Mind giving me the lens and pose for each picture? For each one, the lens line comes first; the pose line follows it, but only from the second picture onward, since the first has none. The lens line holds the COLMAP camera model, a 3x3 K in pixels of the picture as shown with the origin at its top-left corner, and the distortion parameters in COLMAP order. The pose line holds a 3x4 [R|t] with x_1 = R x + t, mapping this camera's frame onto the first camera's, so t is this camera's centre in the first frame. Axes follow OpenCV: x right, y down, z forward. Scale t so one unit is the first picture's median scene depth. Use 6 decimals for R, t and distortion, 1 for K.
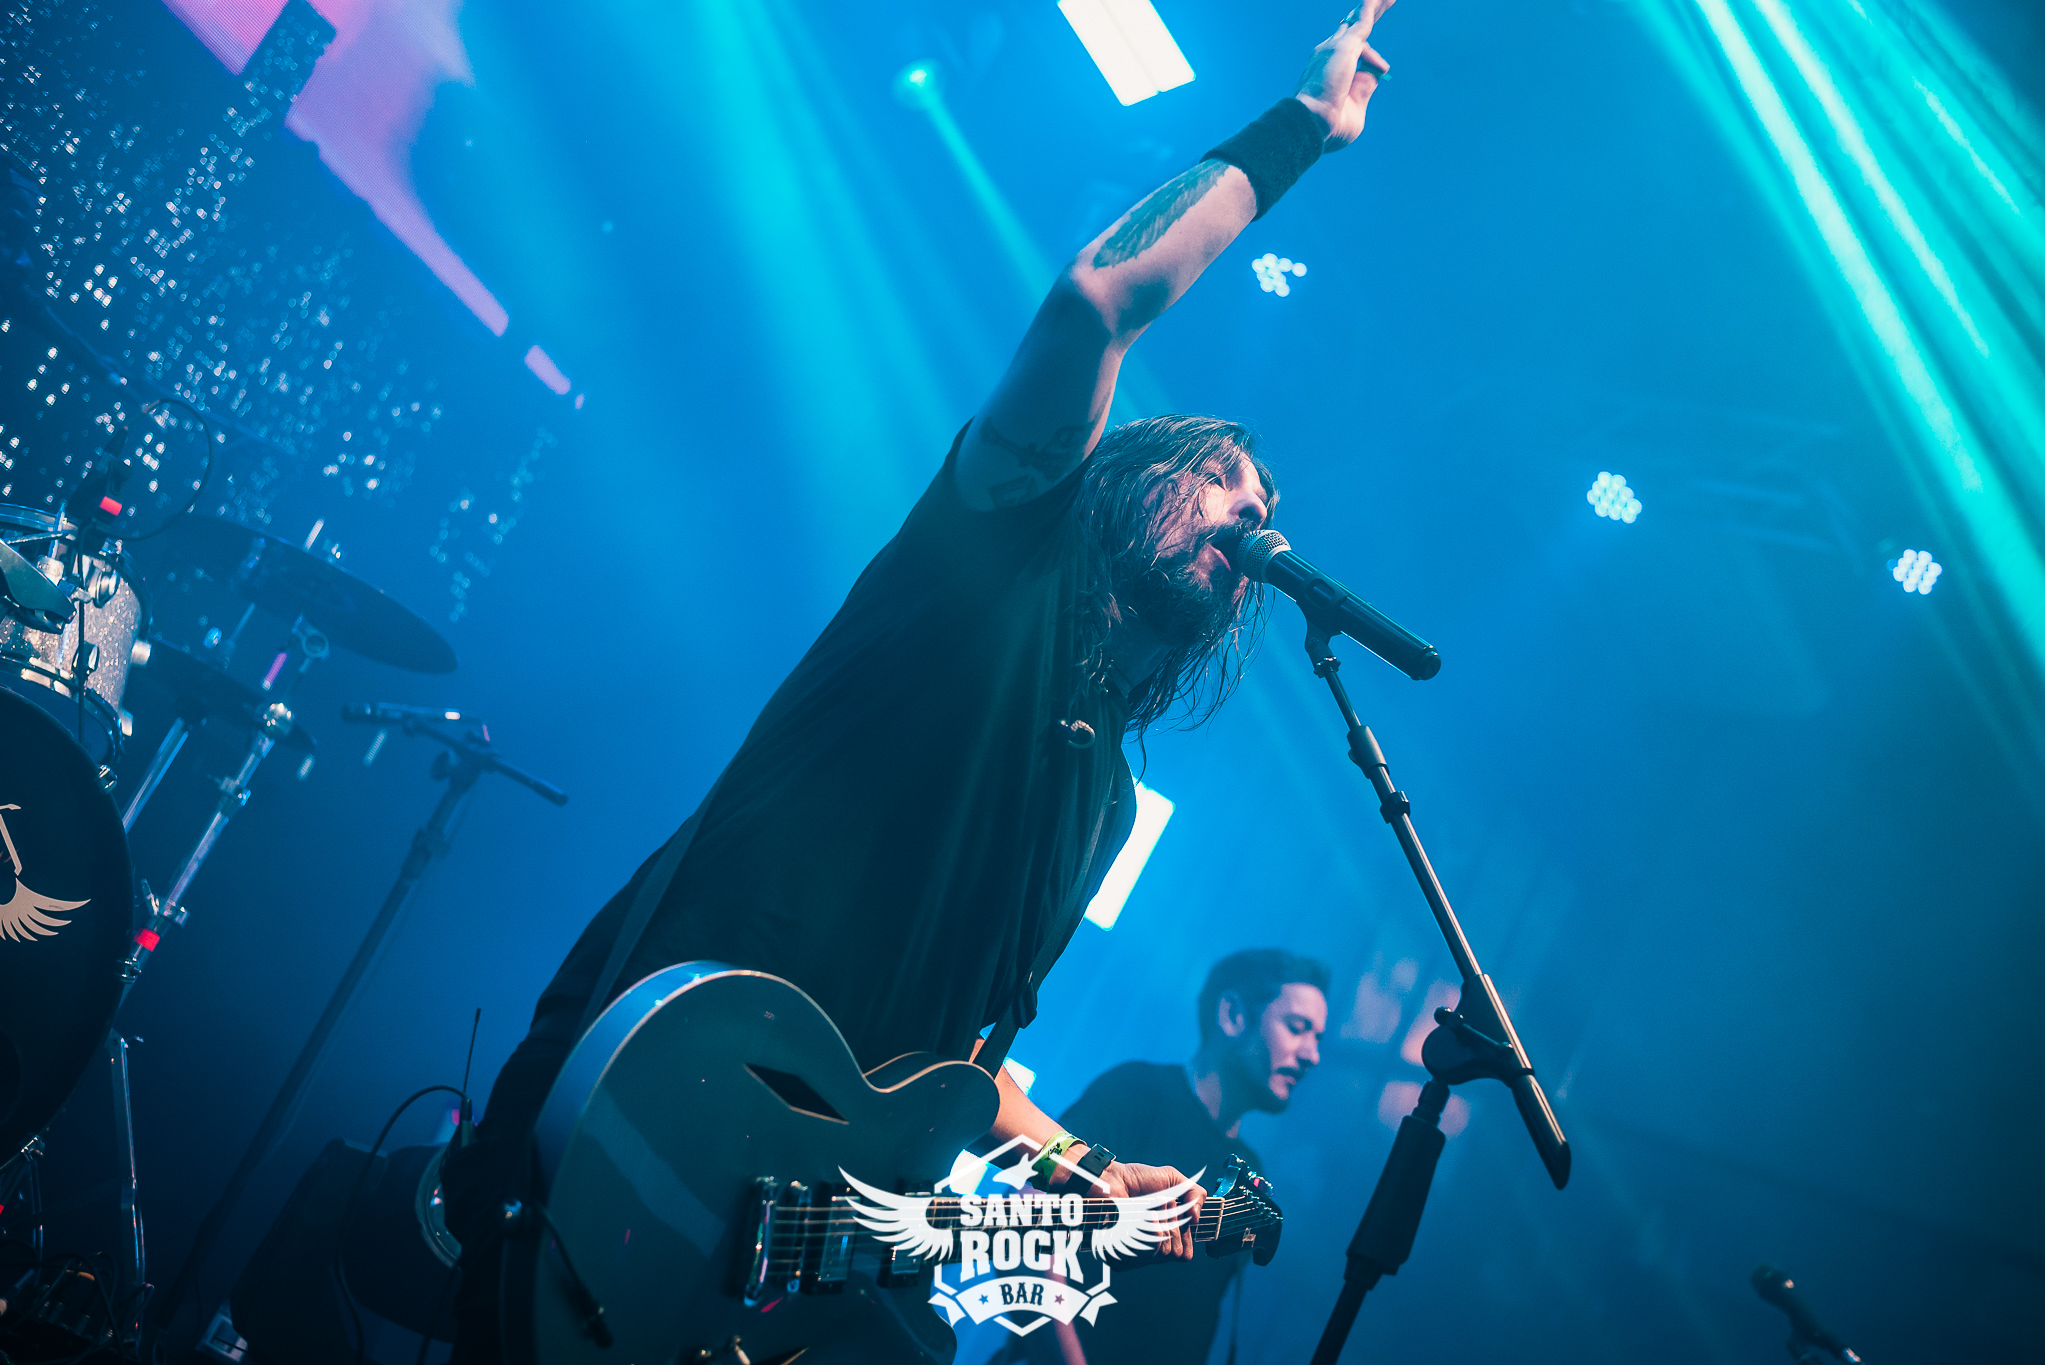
lens RADIAL K [[3043.0, 0, 1022.5], [0, 3043.0, 682.5], [0, 0, 1]] dist [-0.057783, -0.040151]
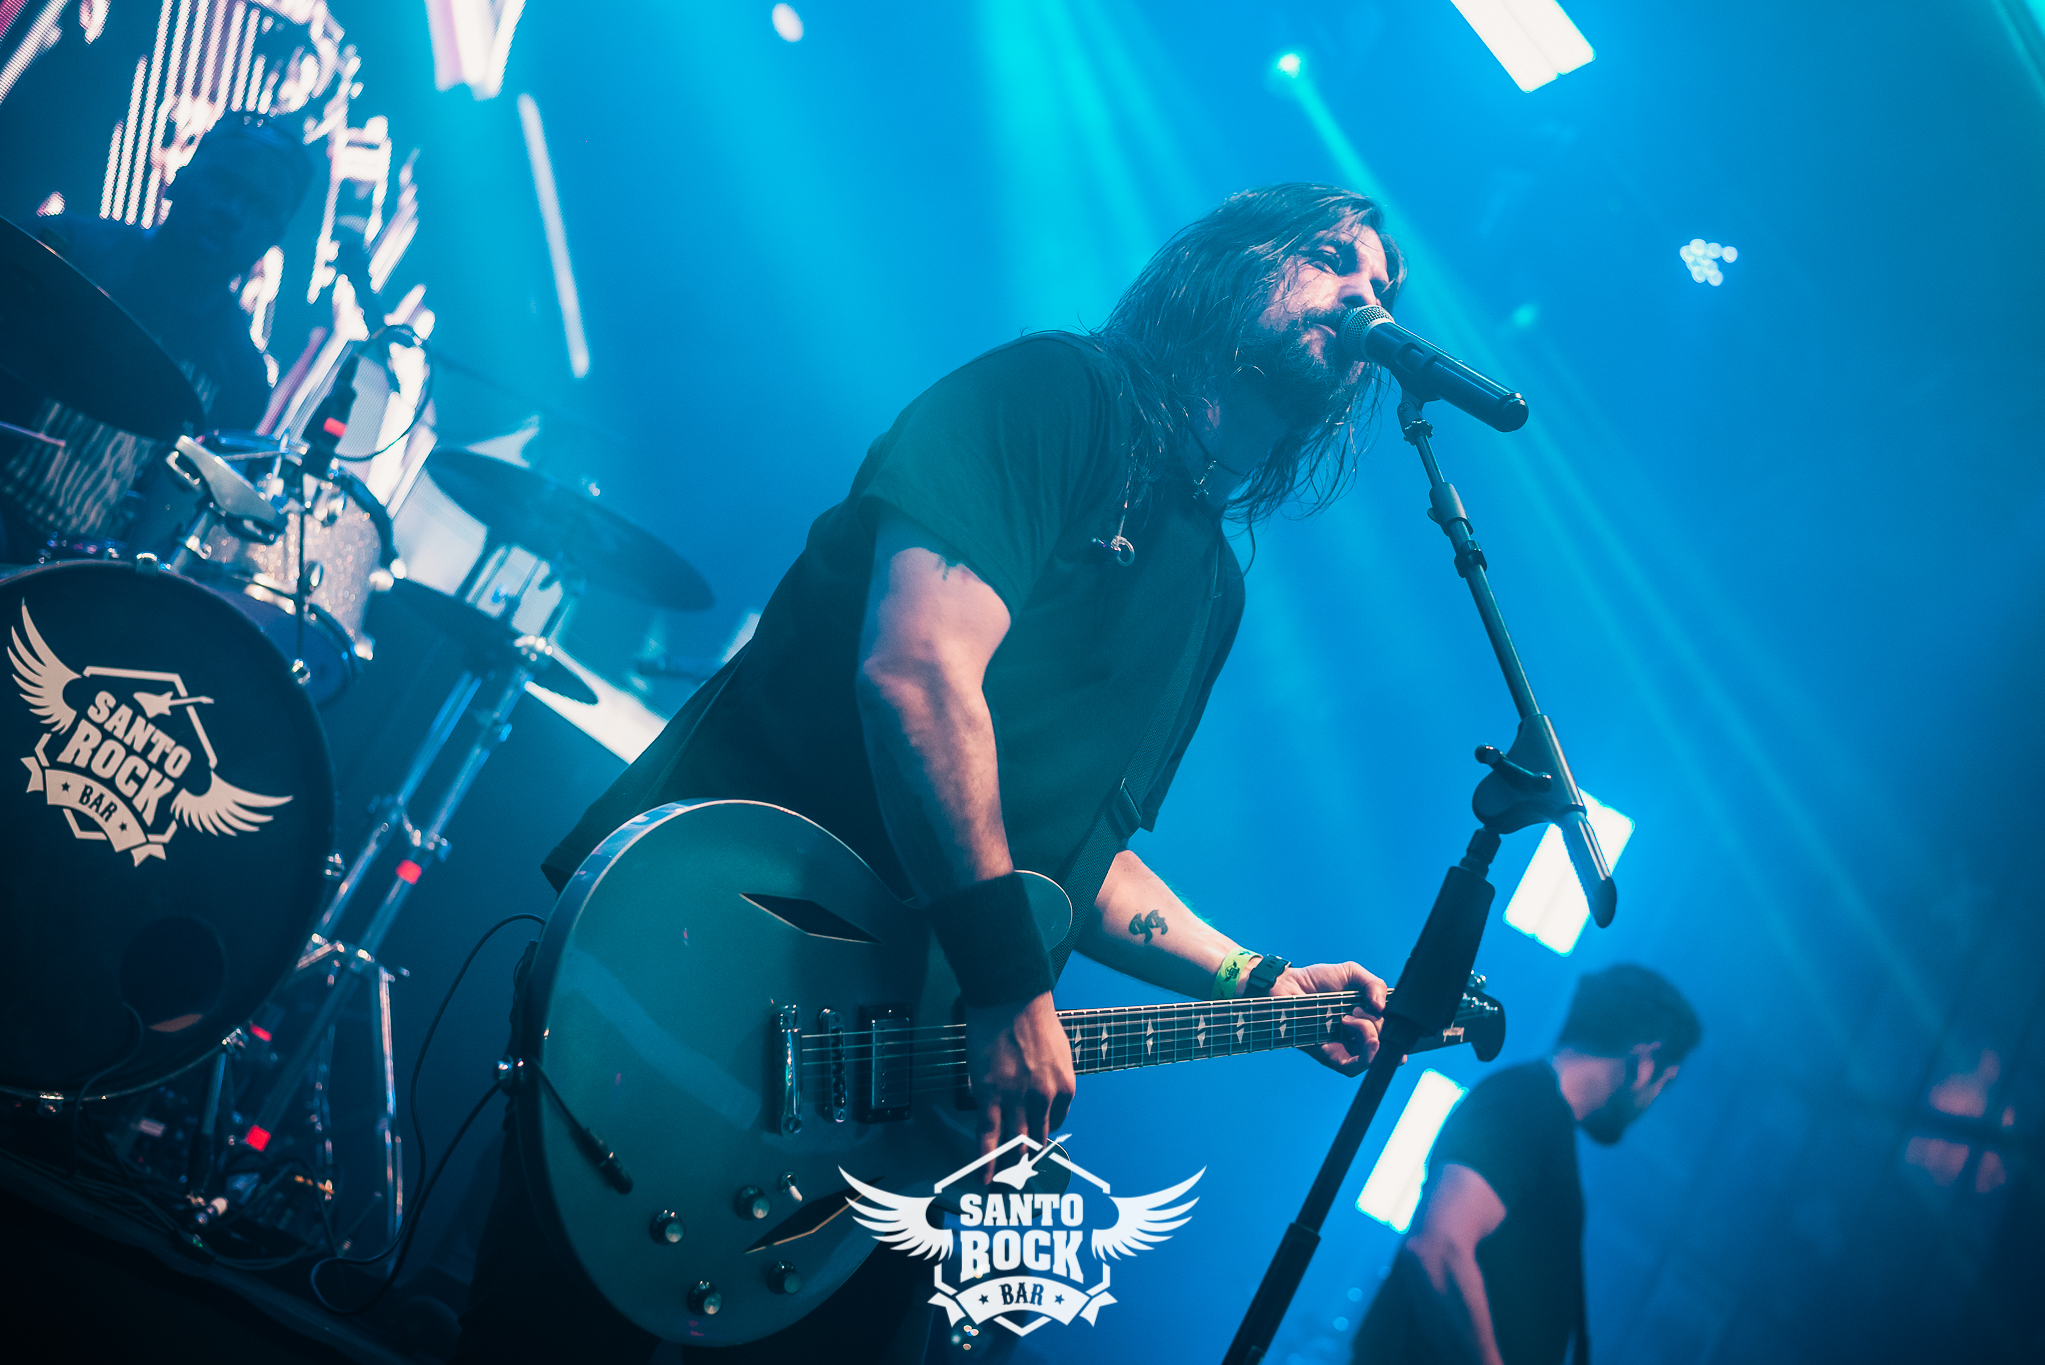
lens RADIAL K [[3043.0, 0, 1022.5], [0, 3043.0, 682.5], [0, 0, 1]] dist [-0.057783, -0.040151]
pose [[0.978091, -0.044236, -0.203423, 0.130319], [0.033909, 0.997966, -0.053975, 0.091377], [0.205397, 0.045895, 0.977602, 0.055491]]
